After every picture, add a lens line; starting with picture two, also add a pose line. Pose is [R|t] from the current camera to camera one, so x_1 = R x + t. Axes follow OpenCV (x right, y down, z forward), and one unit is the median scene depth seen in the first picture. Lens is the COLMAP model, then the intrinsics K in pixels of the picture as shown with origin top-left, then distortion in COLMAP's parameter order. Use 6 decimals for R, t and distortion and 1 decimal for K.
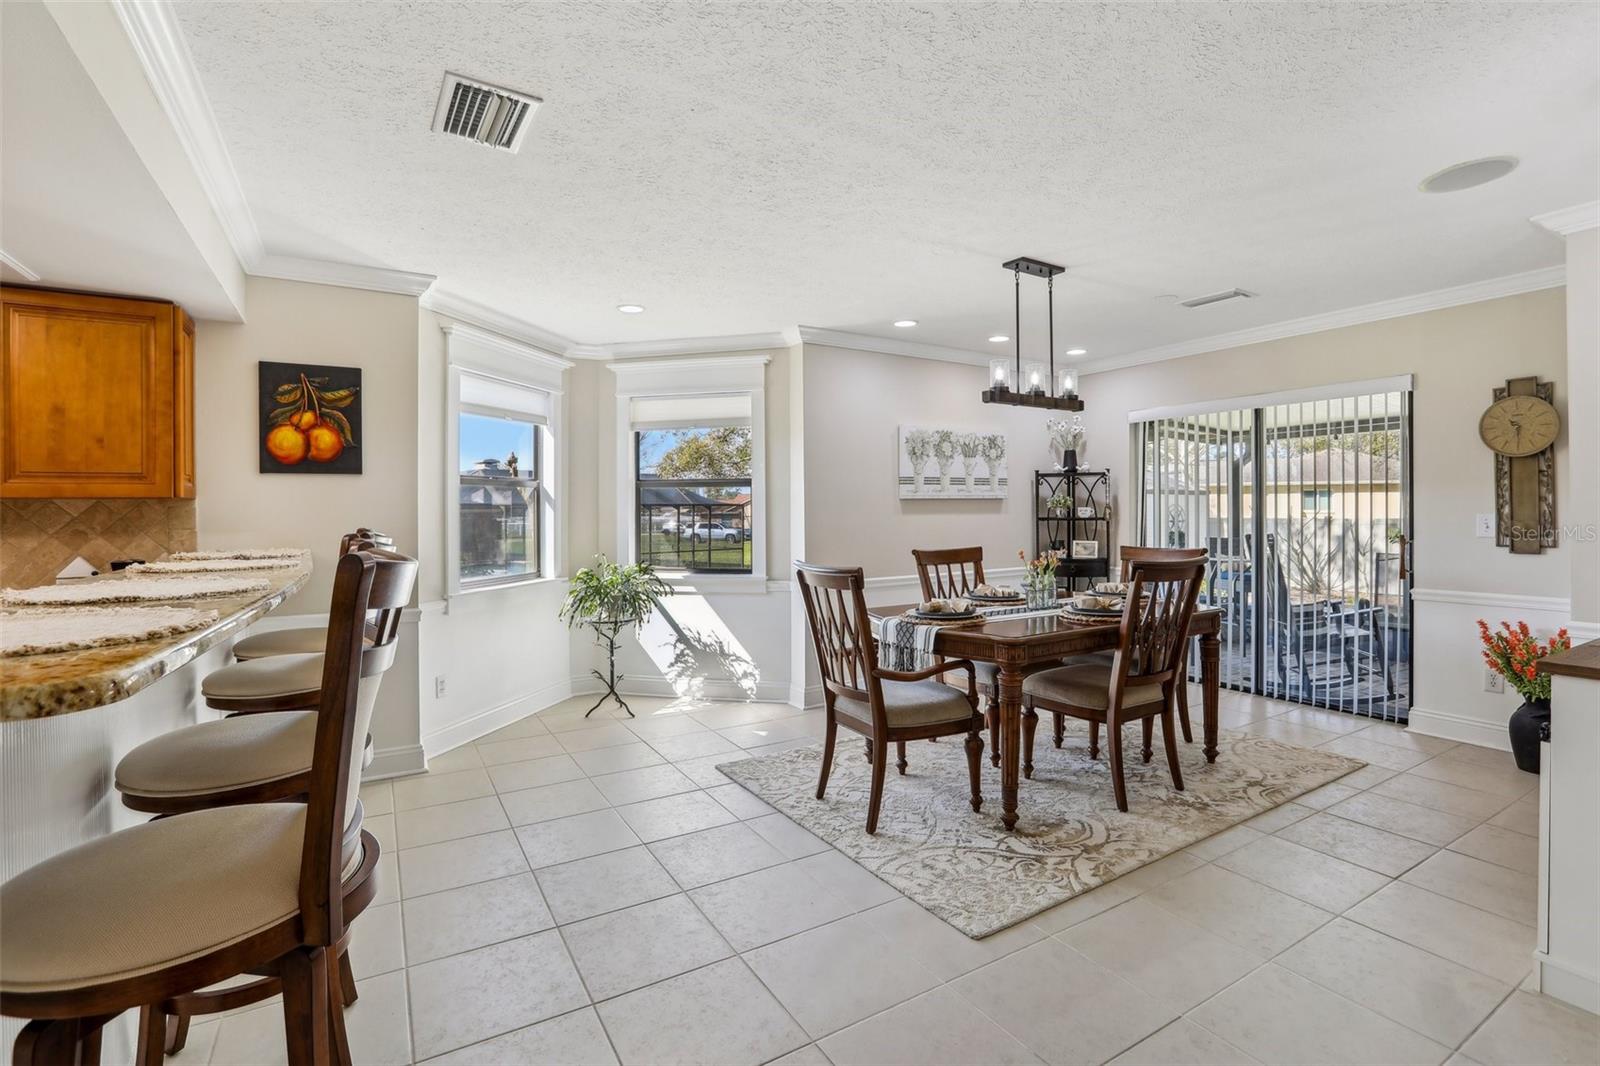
lens RADIAL K [[737.1, 0, 802.8], [0, 737.1, 527.4], [0, 0, 1]] dist [-0.021088, -0.000106]
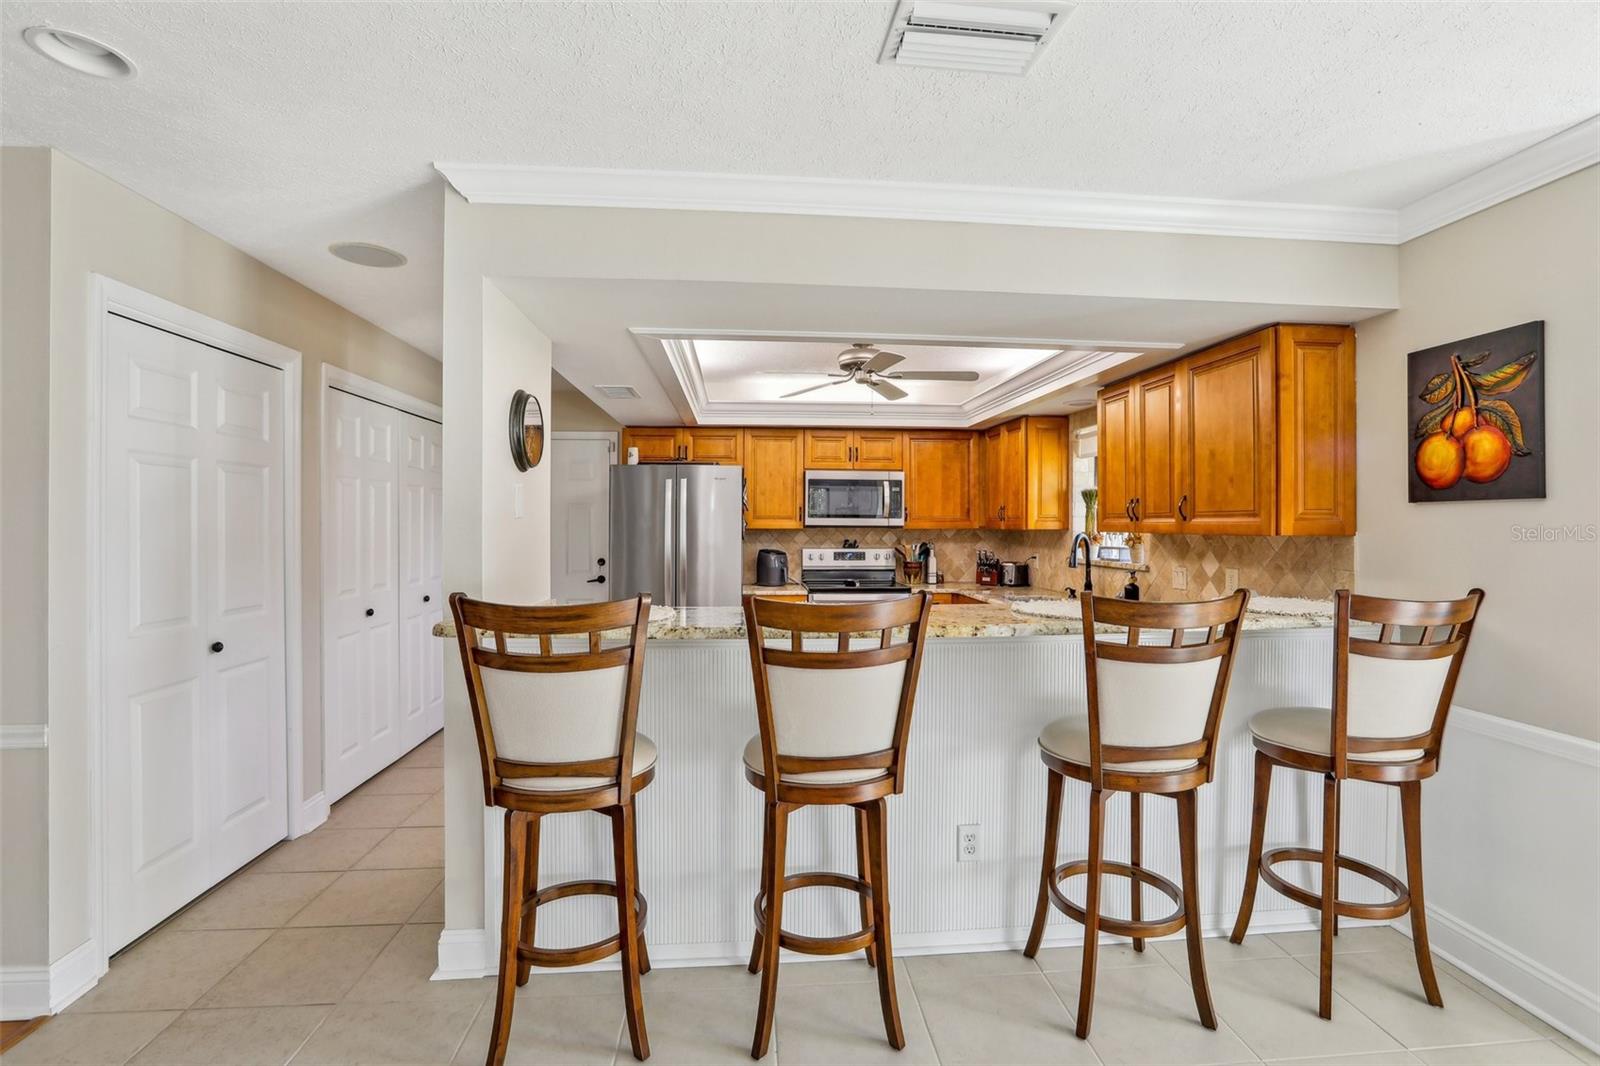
lens RADIAL K [[745.4, 0, 797.0], [0, 745.4, 520.3], [0, 0, 1]] dist [-0.046964, 0.030381]
pose [[-0.451521, 0.003495, -0.892254, 0.197083], [-0.022358, 0.999634, 0.015229, -0.050829], [0.891981, 0.026825, -0.451277, 0.733716]]
